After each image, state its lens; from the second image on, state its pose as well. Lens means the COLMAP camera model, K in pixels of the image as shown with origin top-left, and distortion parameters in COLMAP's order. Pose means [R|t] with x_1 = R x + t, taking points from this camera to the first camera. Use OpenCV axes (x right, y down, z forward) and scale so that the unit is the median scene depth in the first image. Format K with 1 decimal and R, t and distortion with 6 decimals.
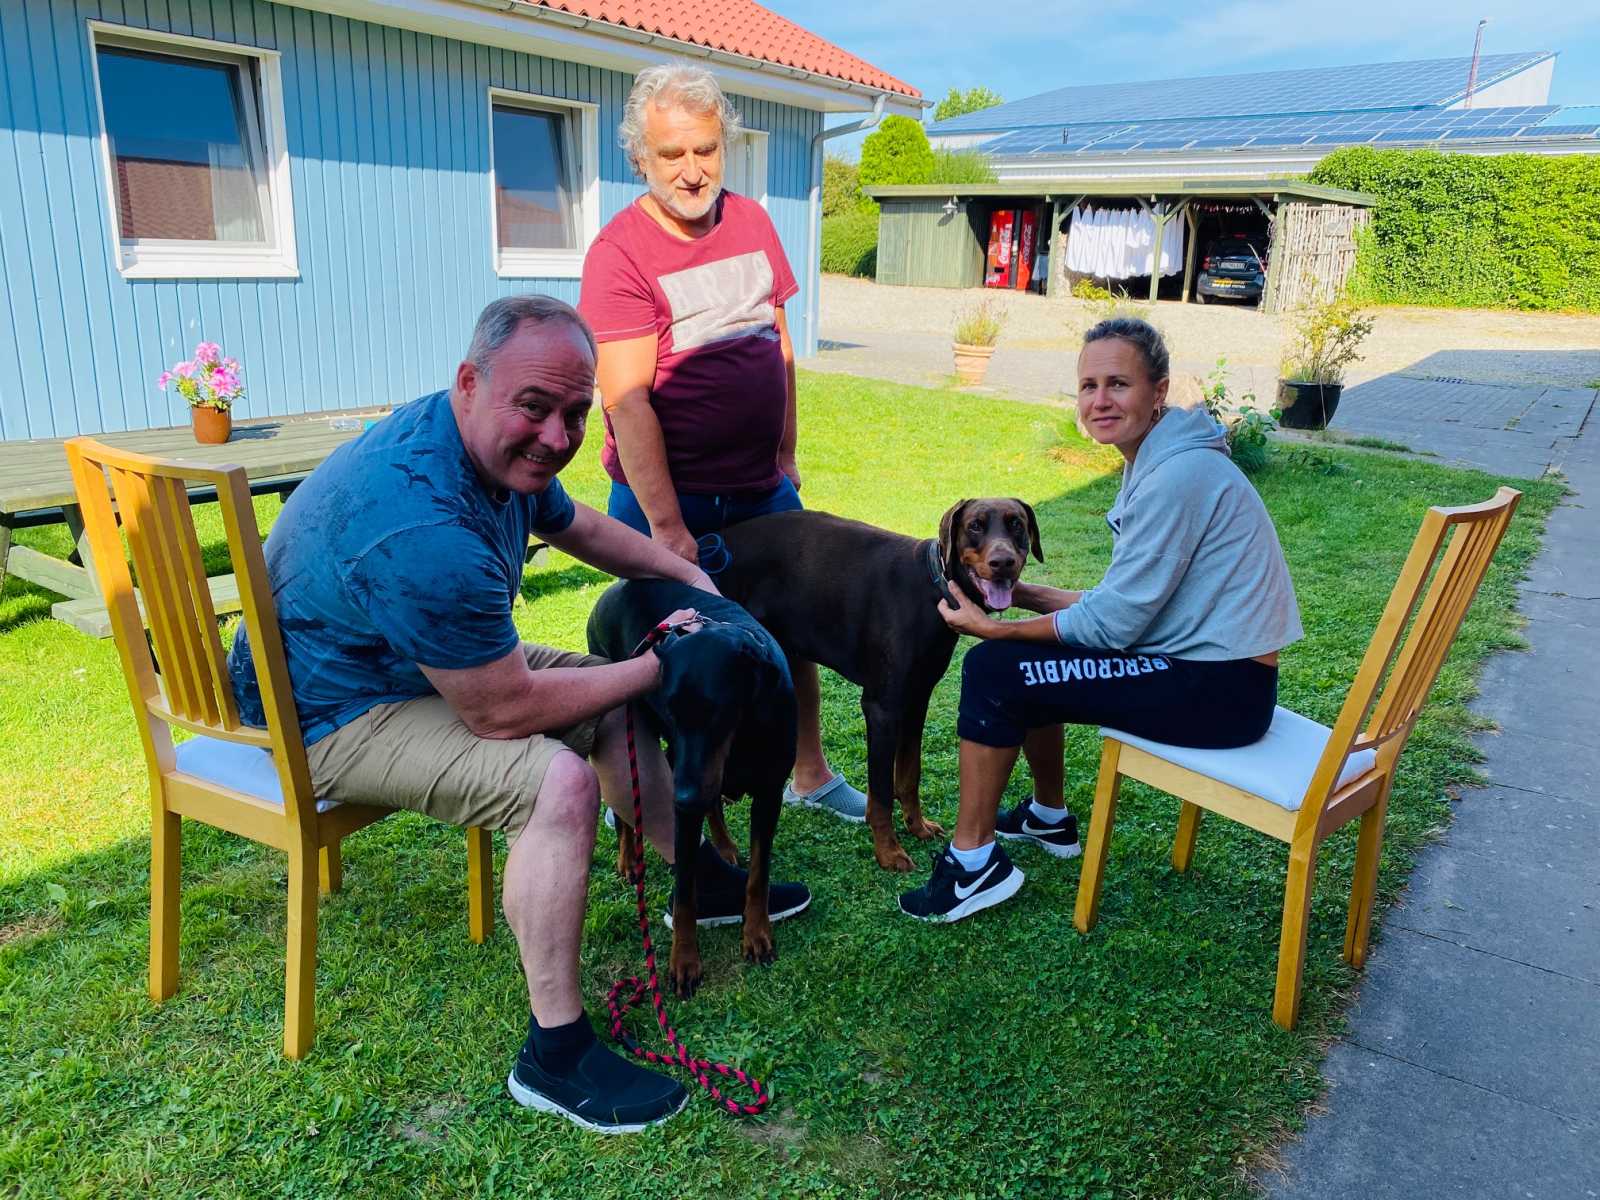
lens RADIAL K [[1180.9, 0, 800.0], [0, 1180.9, 600.0], [0, 0, 1]] dist [-0.033702, 0.024784]
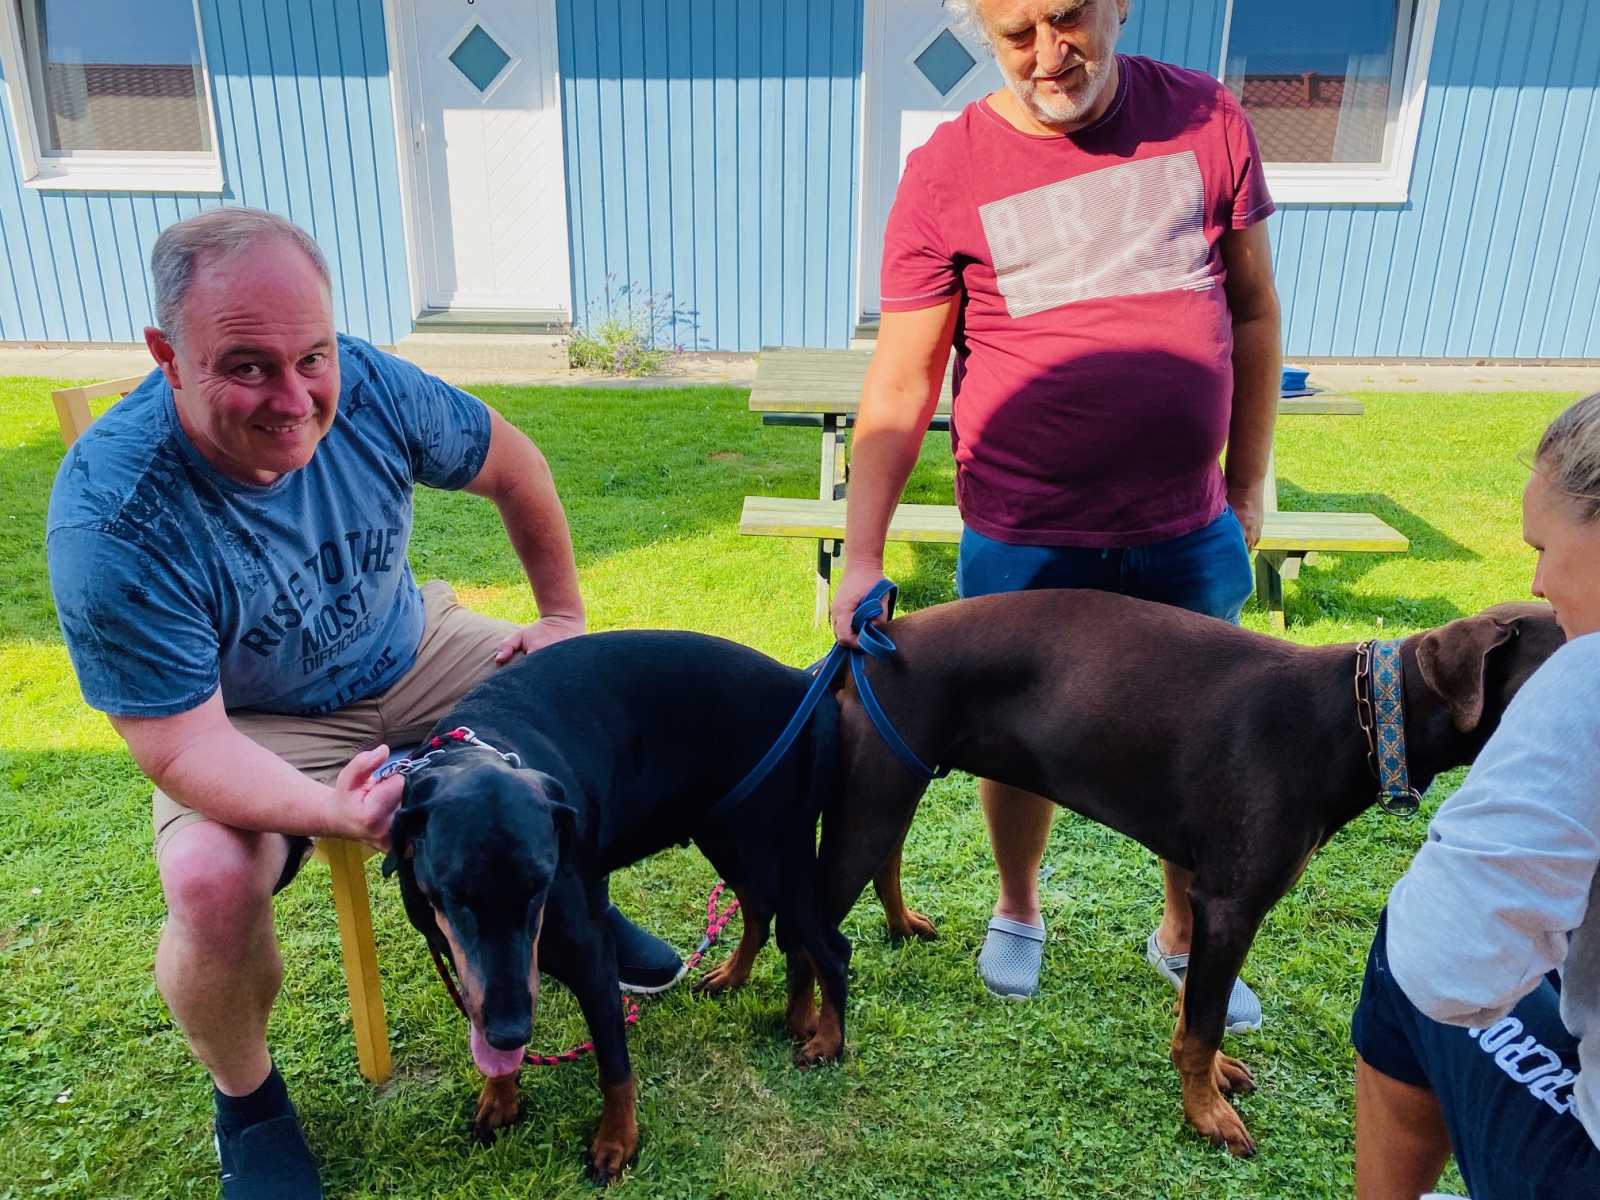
lens RADIAL K [[1180.9, 0, 800.0], [0, 1180.9, 600.0], [0, 0, 1]] dist [-0.033702, 0.024784]
pose [[0.606923, 0.279065, -0.744155, 0.389460], [-0.233850, 0.957582, 0.168377, -0.134905], [0.759578, 0.071829, 0.646438, 0.451676]]
